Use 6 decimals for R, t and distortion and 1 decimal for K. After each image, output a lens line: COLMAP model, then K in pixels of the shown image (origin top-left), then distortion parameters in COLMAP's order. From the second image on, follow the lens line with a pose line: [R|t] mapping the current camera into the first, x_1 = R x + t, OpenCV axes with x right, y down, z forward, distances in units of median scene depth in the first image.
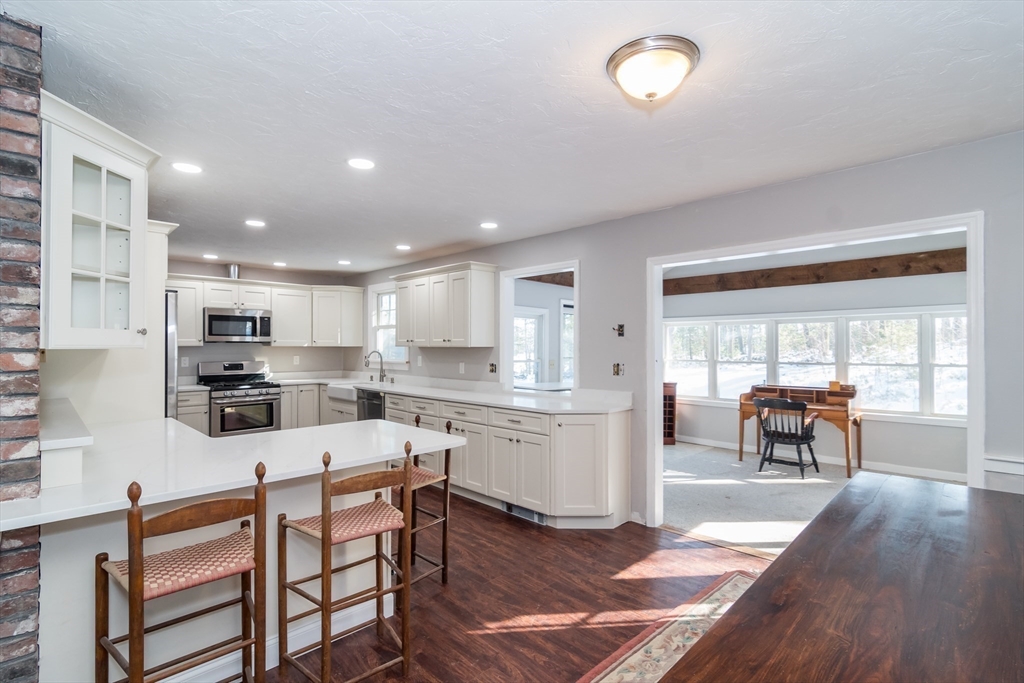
lens RADIAL K [[488.1, 0, 520.0], [0, 488.1, 342.8], [0, 0, 1]] dist [-0.001779, 0.001239]
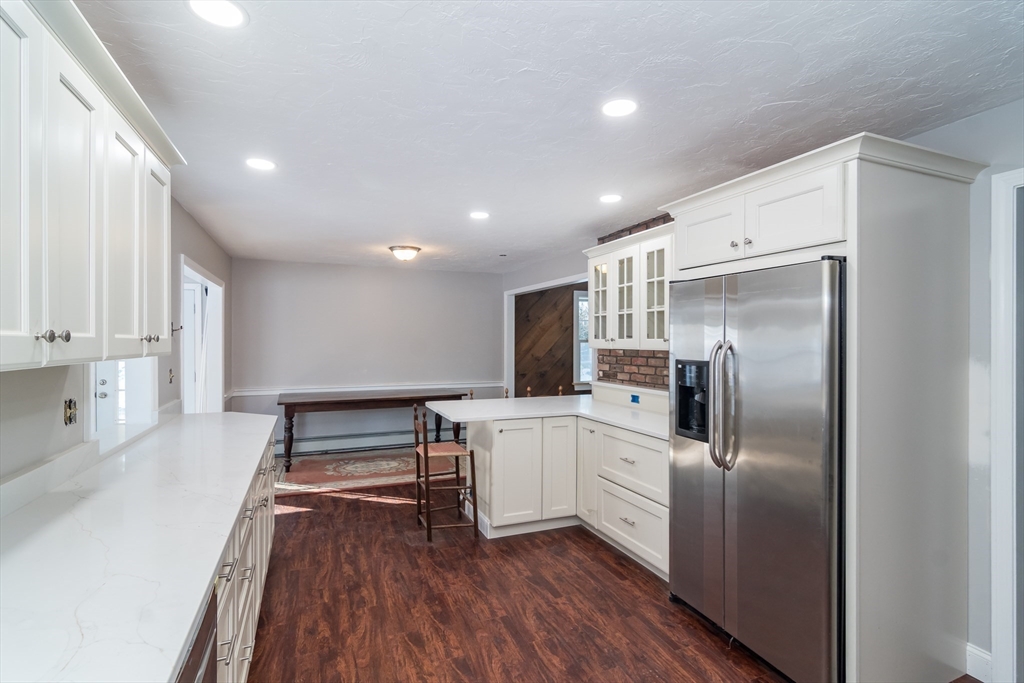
lens RADIAL K [[488.1, 0, 509.6], [0, 488.1, 342.2], [0, 0, 1]] dist [-0.001779, 0.001239]
pose [[-0.918827, -0.000995, 0.394659, -0.530863], [-0.002529, 0.999991, -0.003366, -0.001463], [-0.394653, -0.004090, -0.918821, 1.246814]]
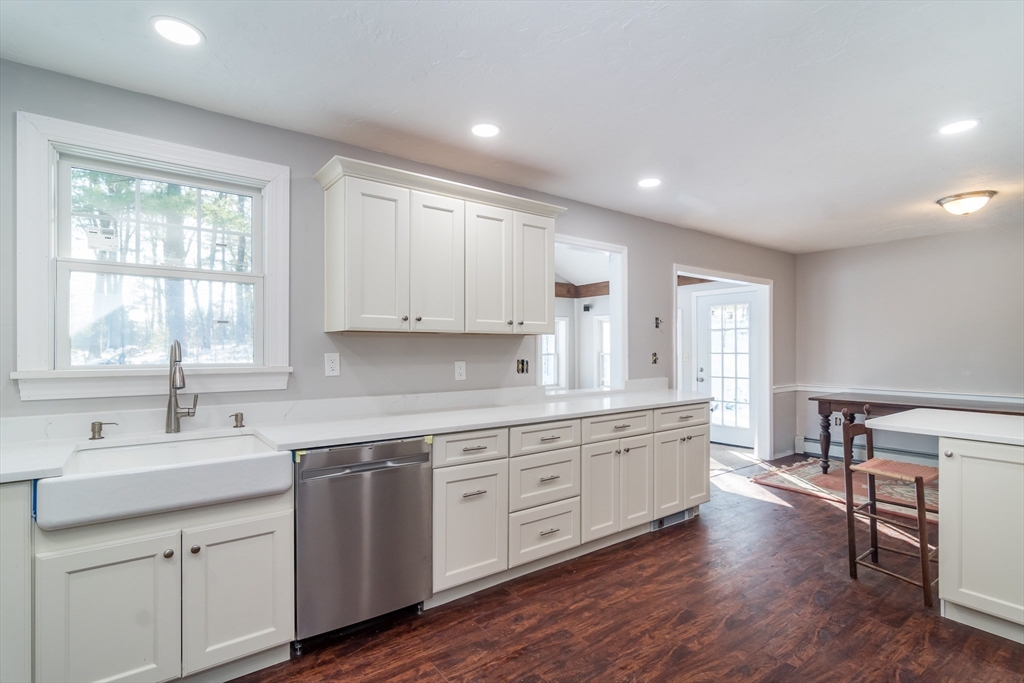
lens RADIAL K [[488.1, 0, 502.0], [0, 488.1, 348.8], [0, 0, 1]] dist [-0.001779, 0.001239]
pose [[0.159426, -0.000847, 0.987210, -0.756217], [-0.004459, 0.999989, 0.001578, 0.026794], [-0.987200, -0.004654, 0.159420, 0.945509]]
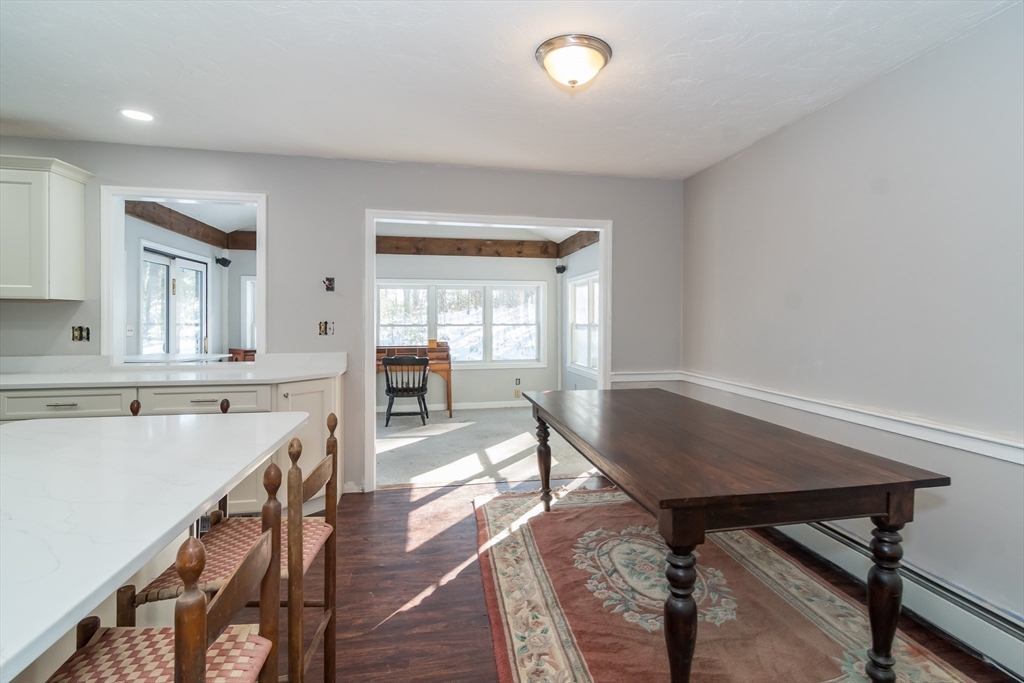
lens RADIAL K [[508.9, 0, 544.6], [0, 508.9, 319.2], [0, 0, 1]] dist [-0.004221, 0.000504]
pose [[0.548403, -0.000019, 0.836214, -0.285910], [-0.011570, 0.999904, 0.007611, 0.021213], [-0.836134, -0.013849, 0.548350, 0.132069]]
